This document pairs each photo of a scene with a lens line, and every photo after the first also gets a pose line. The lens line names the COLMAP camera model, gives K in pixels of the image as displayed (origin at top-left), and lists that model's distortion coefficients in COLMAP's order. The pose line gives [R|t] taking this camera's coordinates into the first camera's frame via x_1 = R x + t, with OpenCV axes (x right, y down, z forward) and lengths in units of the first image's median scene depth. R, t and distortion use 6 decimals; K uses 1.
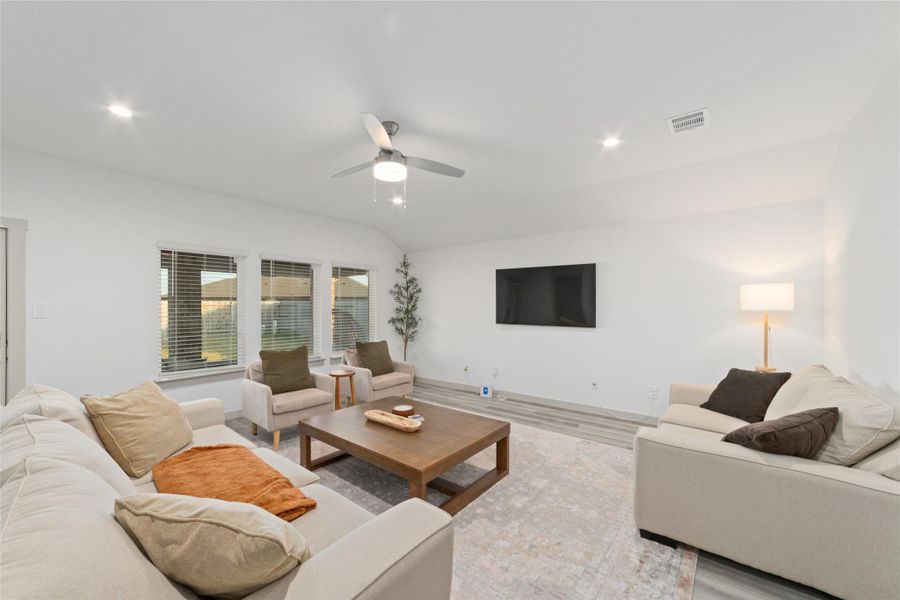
lens RADIAL K [[343.2, 0, 446.7], [0, 343.2, 303.2], [0, 0, 1]] dist [0.001275, 0.000333]
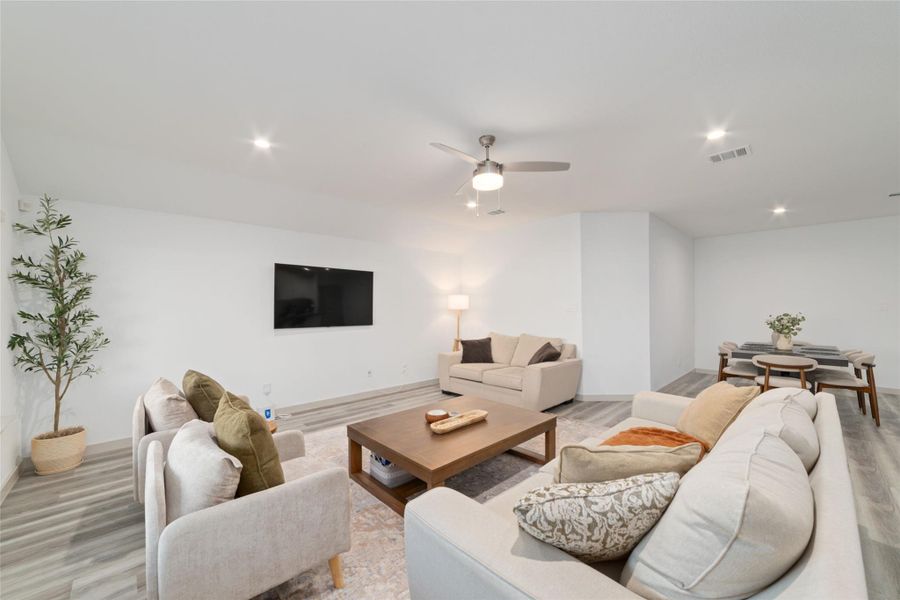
lens RADIAL K [[343.2, 0, 446.7], [0, 343.2, 303.2], [0, 0, 1]] dist [0.001275, 0.000333]
pose [[0.151652, 0.014738, 0.988324, -0.780880], [-0.004523, 0.999889, -0.014216, 0.011809], [-0.988424, -0.002315, 0.151702, 0.607140]]
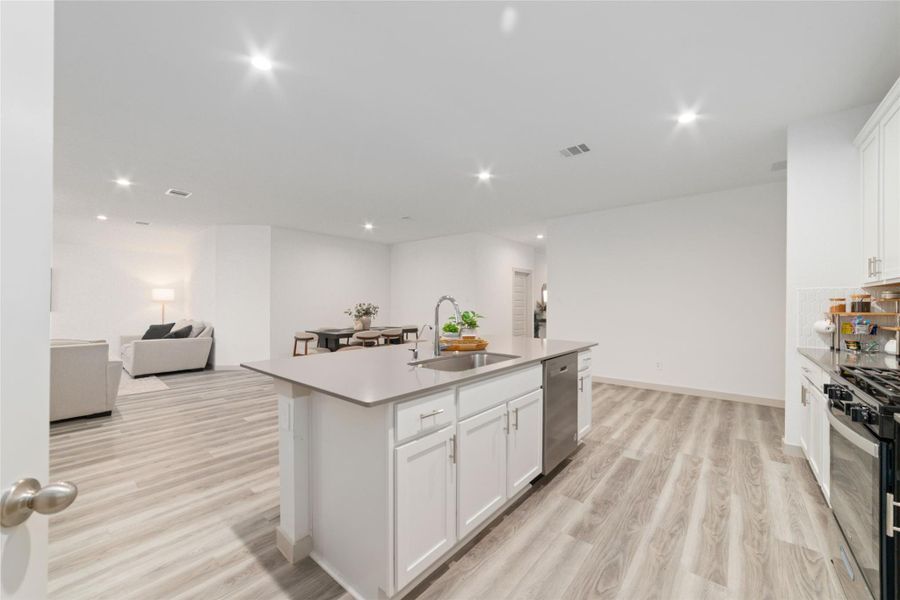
lens RADIAL K [[343.2, 0, 446.7], [0, 343.2, 303.2], [0, 0, 1]] dist [0.001275, 0.000333]
pose [[0.039566, 0.008456, 0.999181, -1.044032], [-0.003385, 0.999960, -0.008329, 0.042691], [-0.999211, -0.003053, 0.039593, -0.802894]]
